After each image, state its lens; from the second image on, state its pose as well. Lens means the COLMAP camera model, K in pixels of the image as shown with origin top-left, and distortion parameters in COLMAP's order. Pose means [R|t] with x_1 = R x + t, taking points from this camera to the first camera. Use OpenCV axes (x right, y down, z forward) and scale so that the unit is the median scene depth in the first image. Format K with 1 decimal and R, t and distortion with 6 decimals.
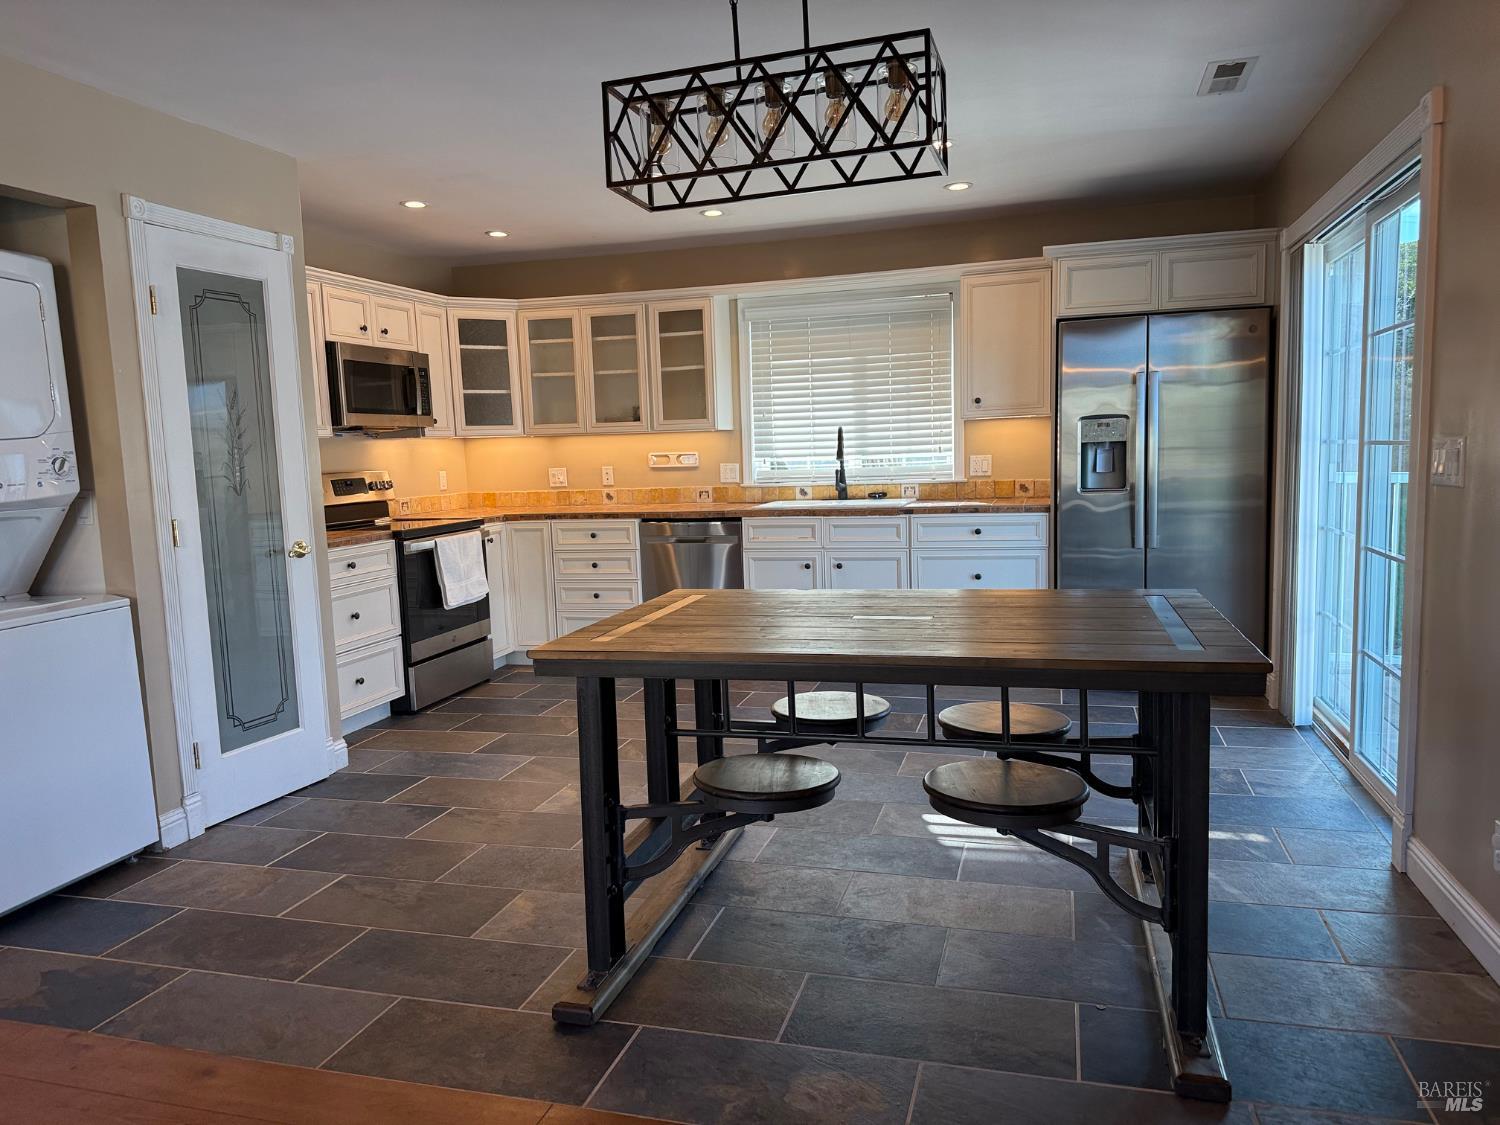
lens RADIAL K [[1047.2, 0, 746.2], [0, 1047.2, 566.6], [0, 0, 1]] dist [0.075303, -0.088722]
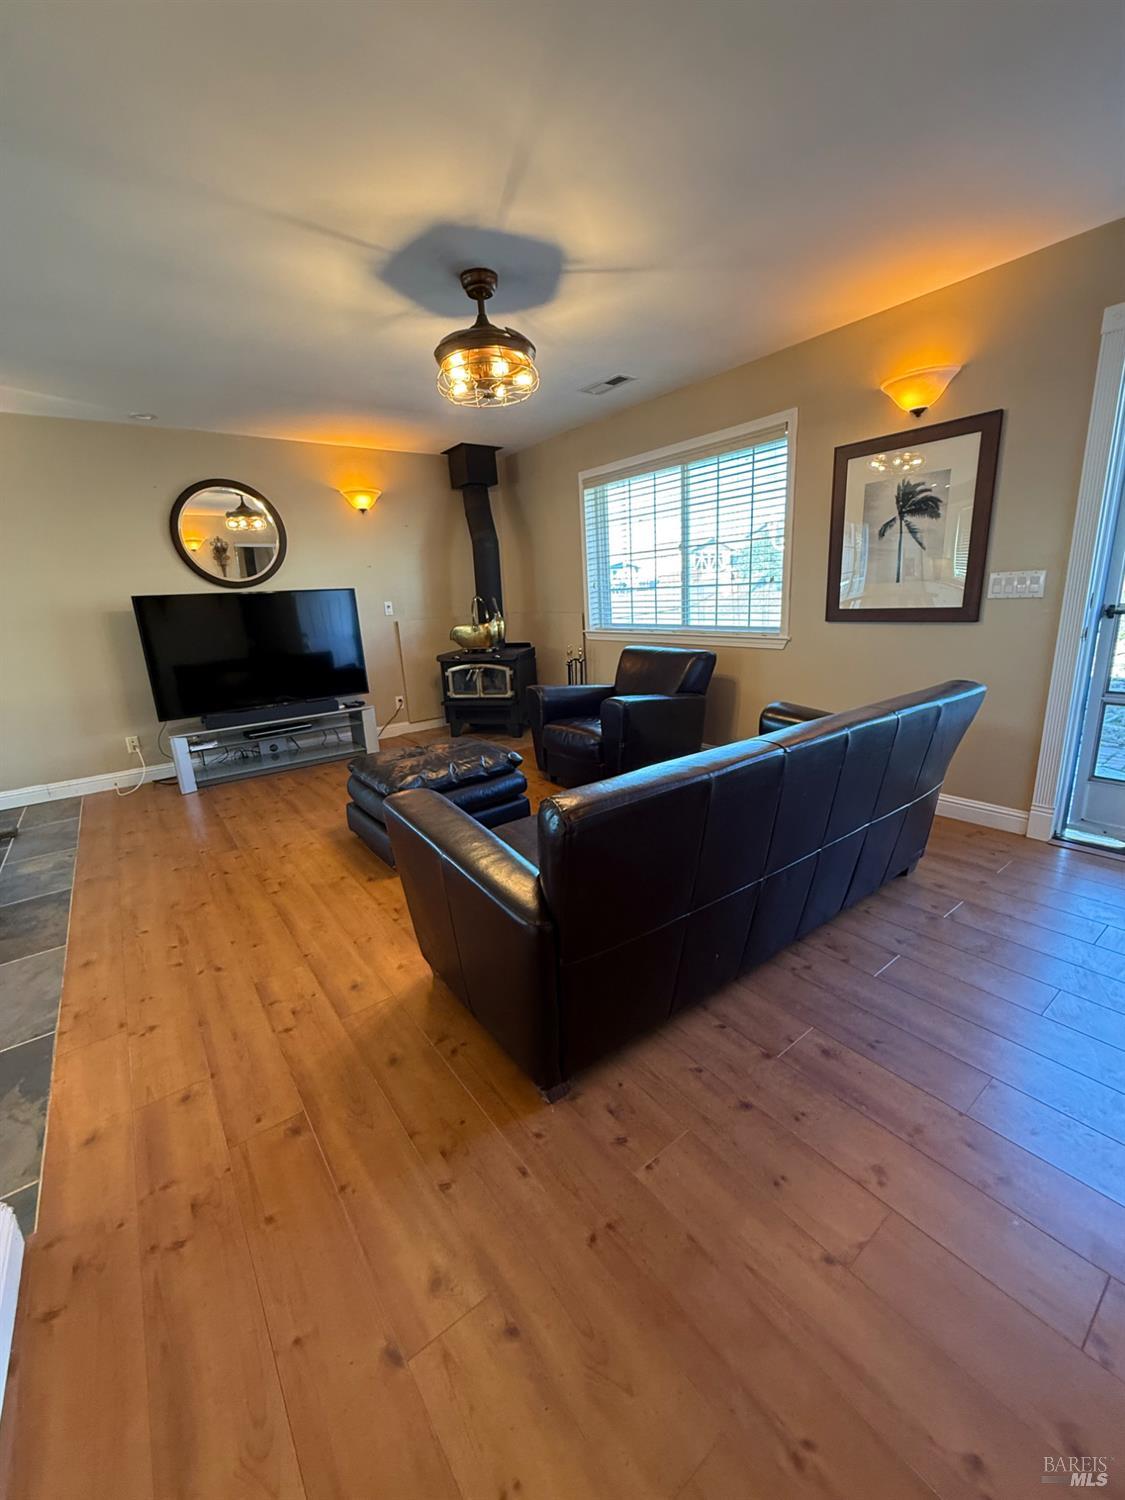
lens RADIAL K [[593.9, 0, 557.9], [0, 593.9, 748.3], [0, 0, 1]] dist [-0.000747, -0.000118]
pose [[-0.801888, -0.074290, 0.592838, -0.707156], [0.141263, 0.940533, 0.308936, -0.017501], [-0.580535, 0.331479, -0.743708, 0.491551]]
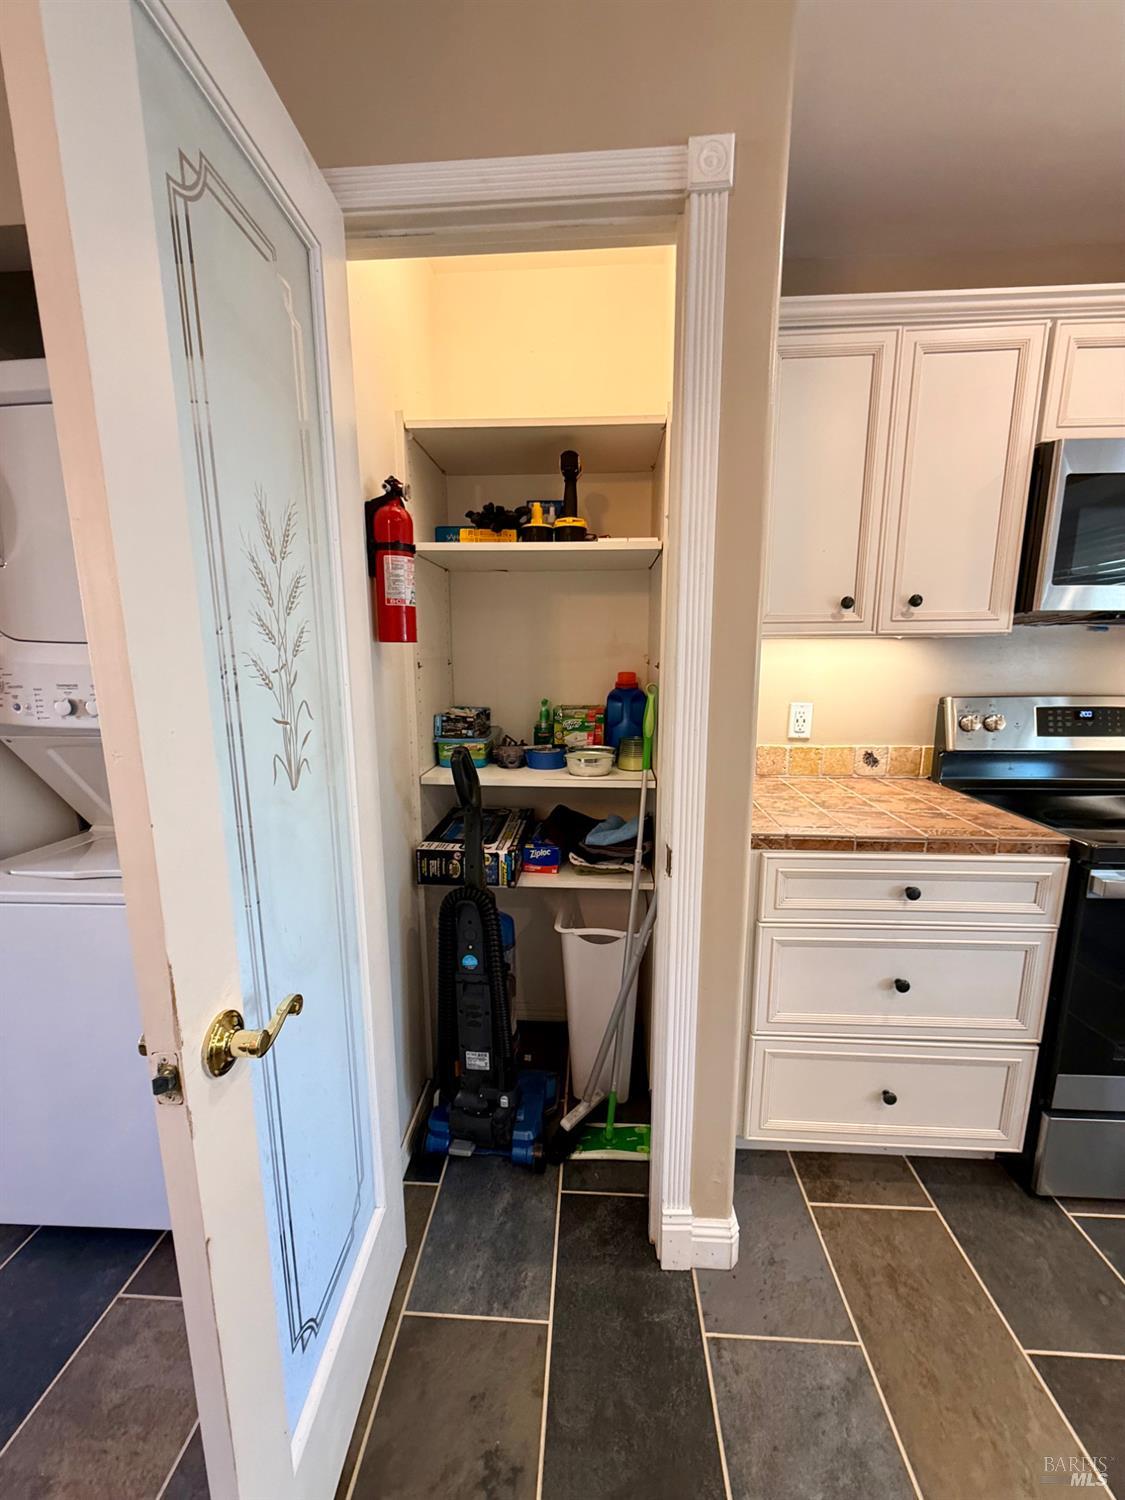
lens RADIAL K [[593.9, 0, 567.5], [0, 593.9, 755.2], [0, 0, 1]] dist [-0.000747, -0.000118]
pose [[0.224409, 0.208166, -0.952002, -0.140538], [-0.114611, 0.975776, 0.186348, -0.091471], [0.967732, 0.067292, 0.242831, 0.703866]]
